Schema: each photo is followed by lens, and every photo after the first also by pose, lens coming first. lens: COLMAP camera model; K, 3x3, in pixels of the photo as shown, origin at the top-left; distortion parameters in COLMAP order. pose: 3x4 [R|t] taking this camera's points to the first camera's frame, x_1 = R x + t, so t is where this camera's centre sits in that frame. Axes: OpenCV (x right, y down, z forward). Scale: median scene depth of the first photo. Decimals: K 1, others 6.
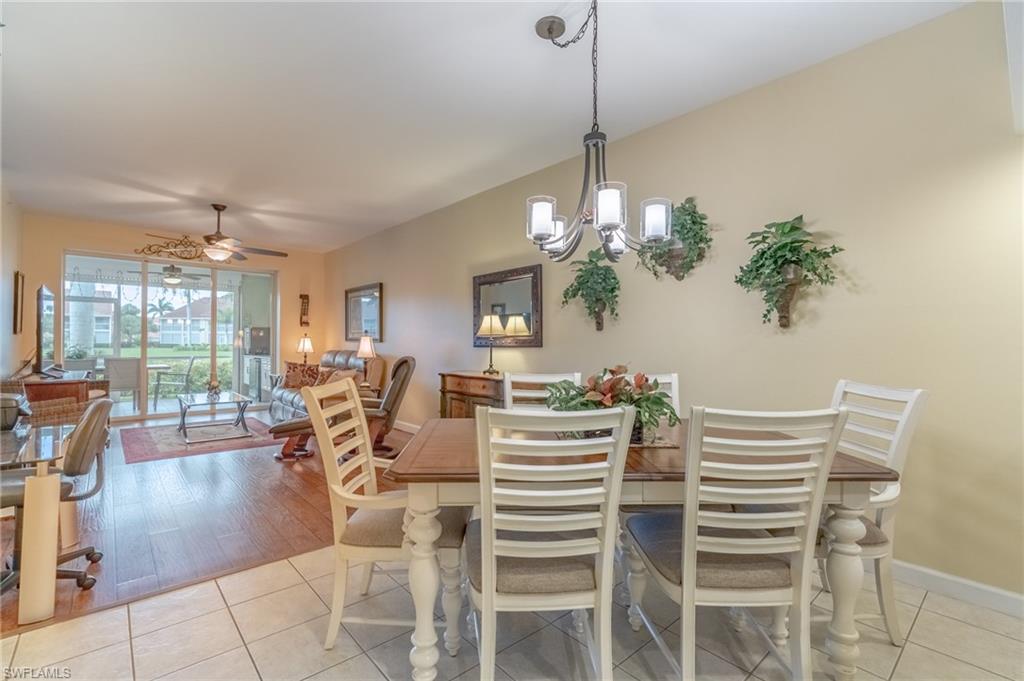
lens RADIAL K [[464.3, 0, 504.6], [0, 464.3, 337.9], [0, 0, 1]] dist [-0.002703, 0.000615]
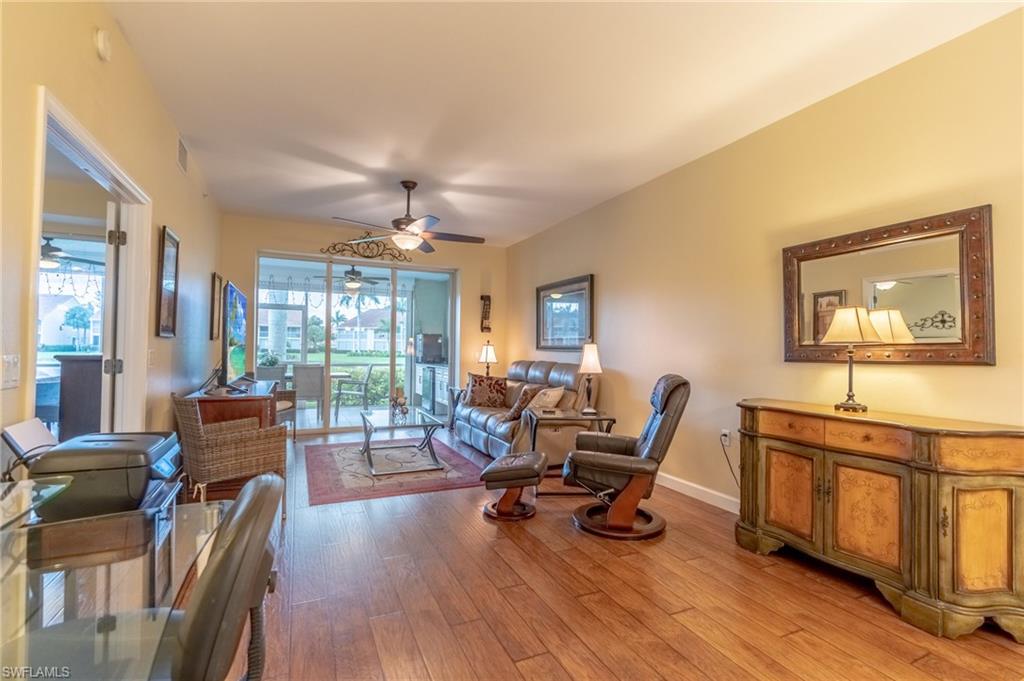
lens RADIAL K [[464.3, 0, 504.6], [0, 464.3, 337.9], [0, 0, 1]] dist [-0.002703, 0.000615]
pose [[0.957870, 0.000180, -0.287200, -0.193761], [-0.005307, 0.999840, -0.017071, 0.000347], [0.287152, 0.017876, 0.957718, 0.238338]]
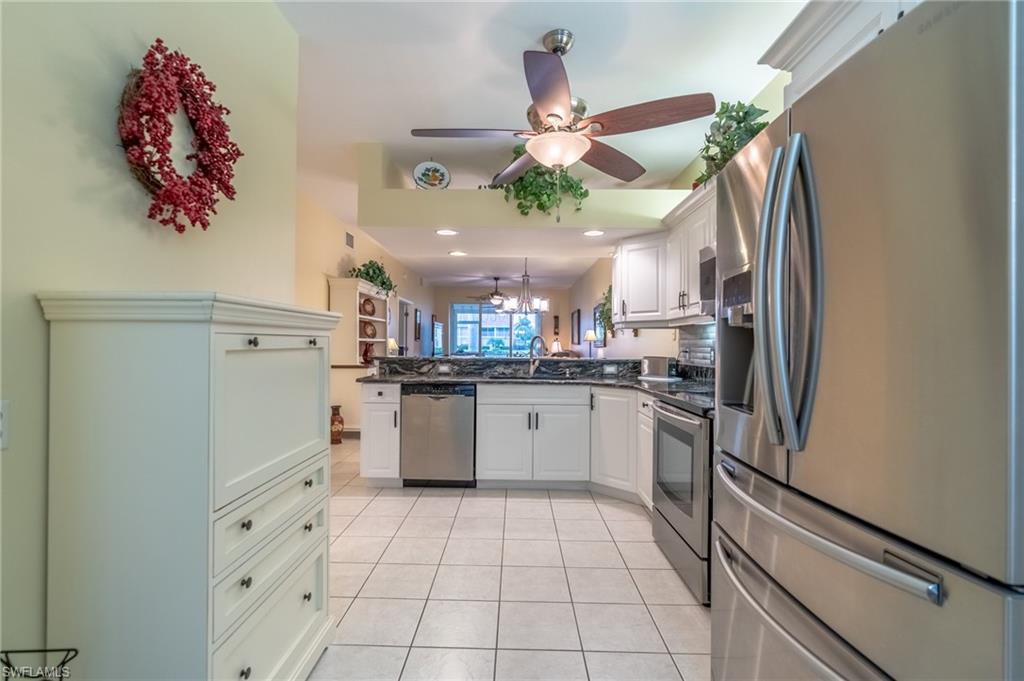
lens RADIAL K [[464.2, 0, 509.9], [0, 464.2, 339.8], [0, 0, 1]] dist [0.000284, 0.000279]
pose [[0.748628, -0.005294, -0.662969, 0.689127], [0.001610, 0.999980, -0.006168, 0.001105], [0.662988, 0.003550, 0.748621, -0.434074]]
